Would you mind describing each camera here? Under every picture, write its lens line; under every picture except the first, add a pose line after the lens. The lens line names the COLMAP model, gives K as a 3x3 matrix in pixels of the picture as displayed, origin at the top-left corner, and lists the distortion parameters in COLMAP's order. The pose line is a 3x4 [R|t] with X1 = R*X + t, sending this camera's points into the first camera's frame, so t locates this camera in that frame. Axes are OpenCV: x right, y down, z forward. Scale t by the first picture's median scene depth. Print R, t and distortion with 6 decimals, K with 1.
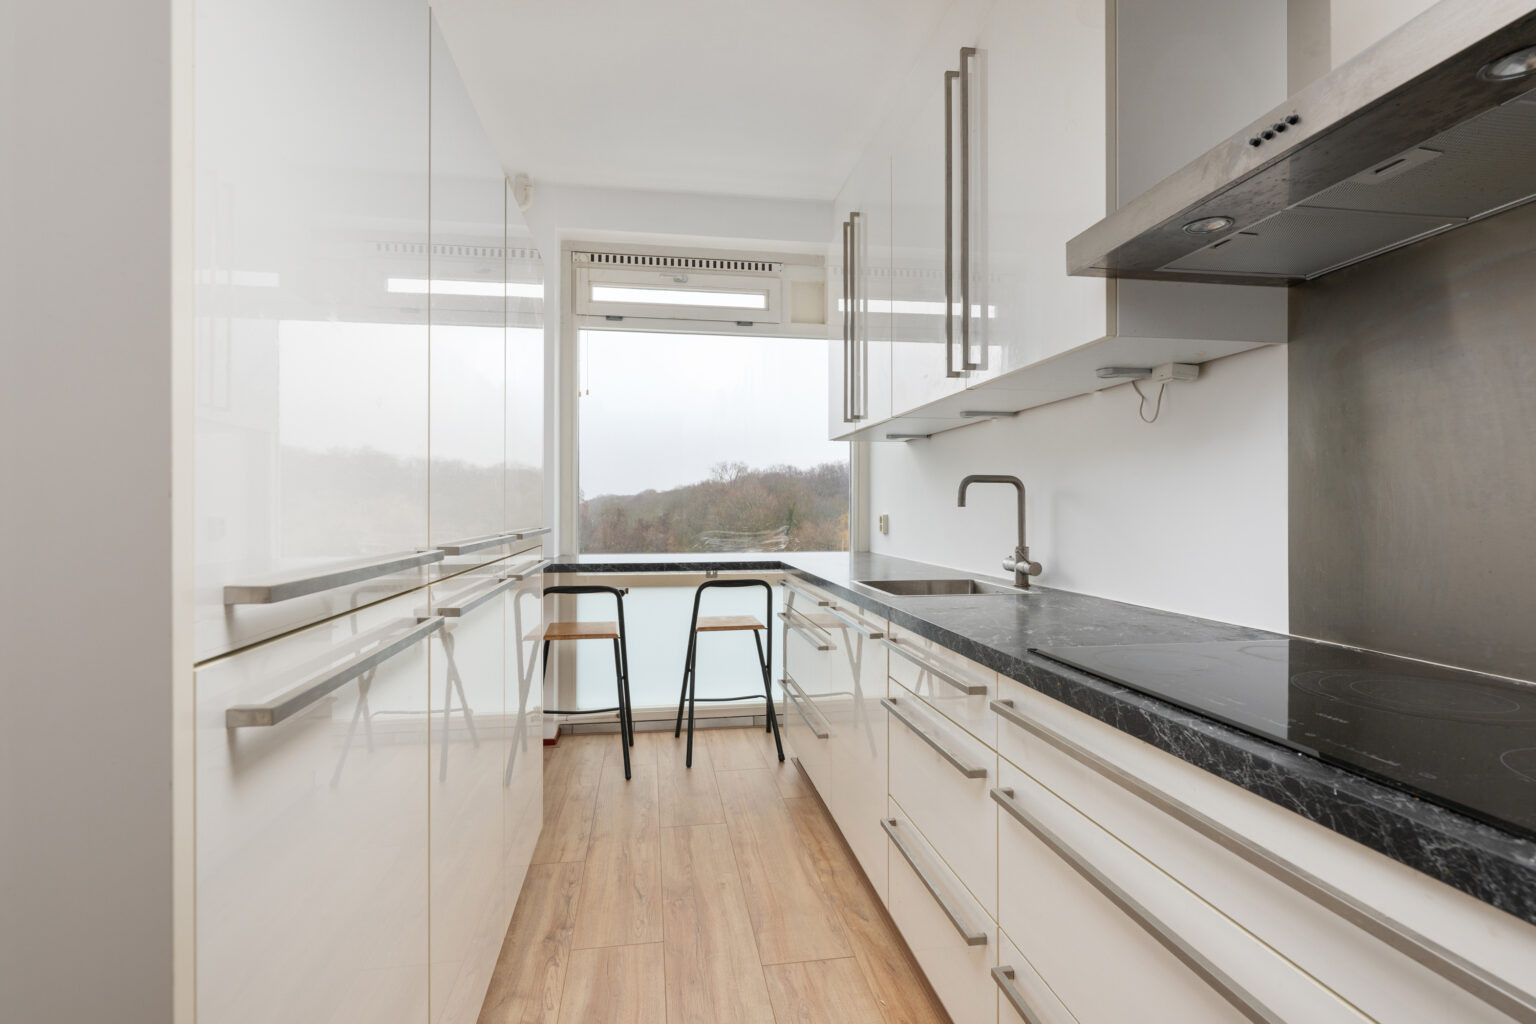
lens RADIAL K [[734.0, 0, 761.9], [0, 734.0, 508.7], [0, 0, 1]] dist [0.002683, 0.001230]
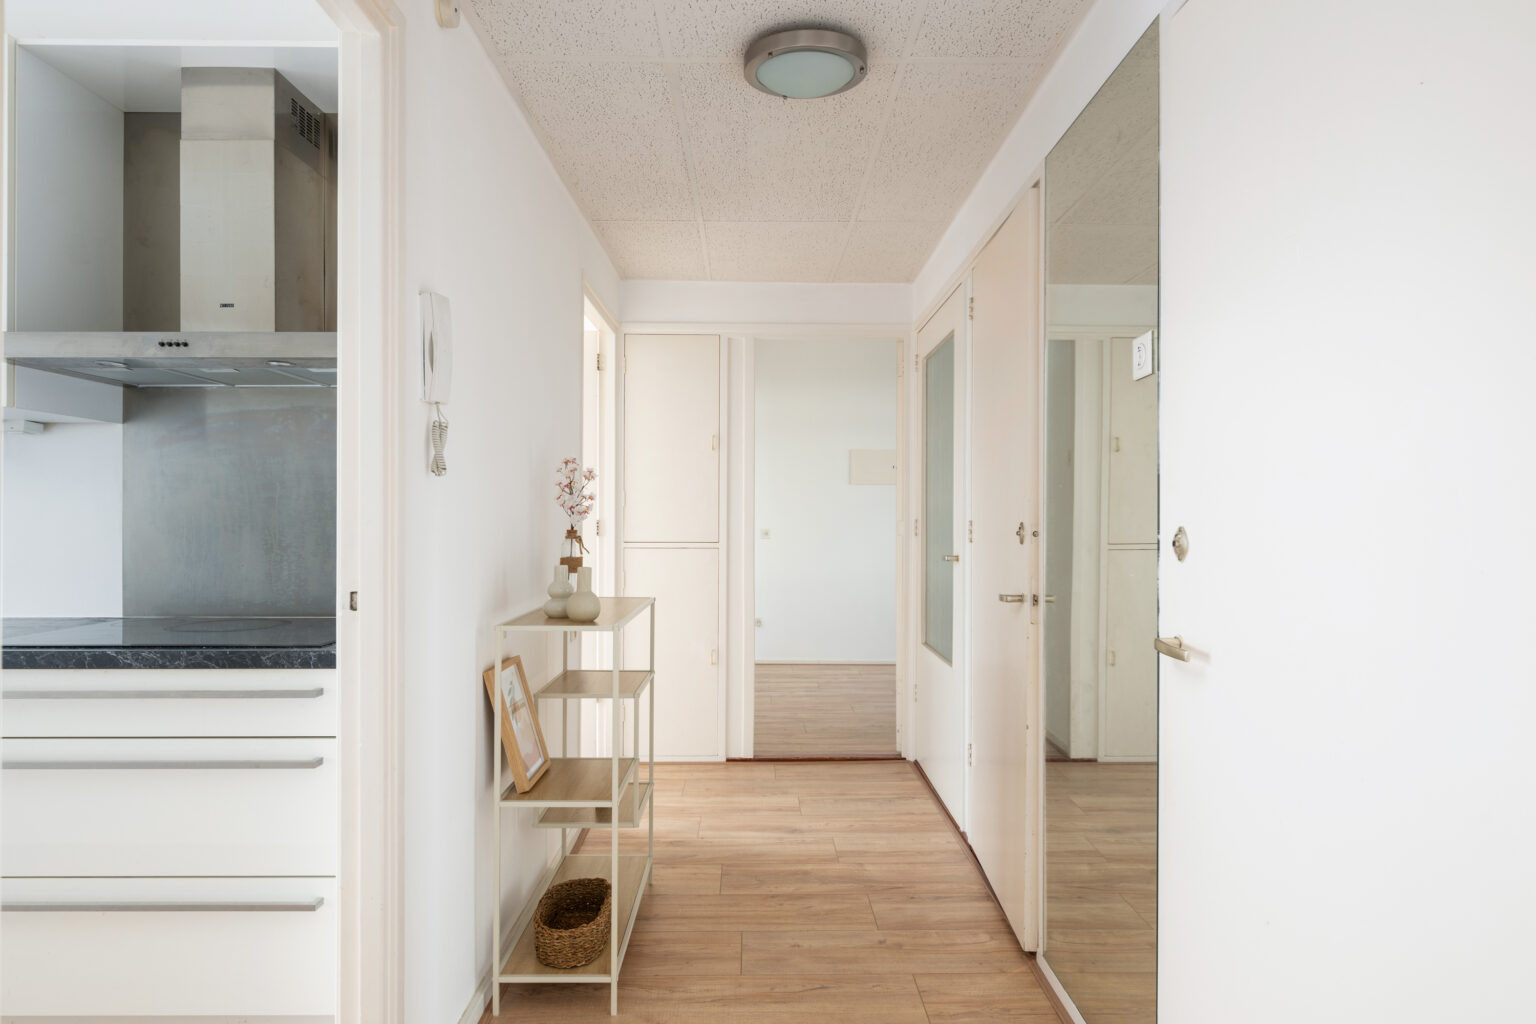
lens RADIAL K [[834.0, 0, 763.2], [0, 834.0, 518.8], [0, 0, 1]] dist [0.004015, -0.001879]
pose [[0.131875, 0.002566, 0.991263, -3.807206], [0.002634, 0.999992, -0.002939, -0.105029], [-0.991263, 0.002998, 0.131867, -2.477472]]
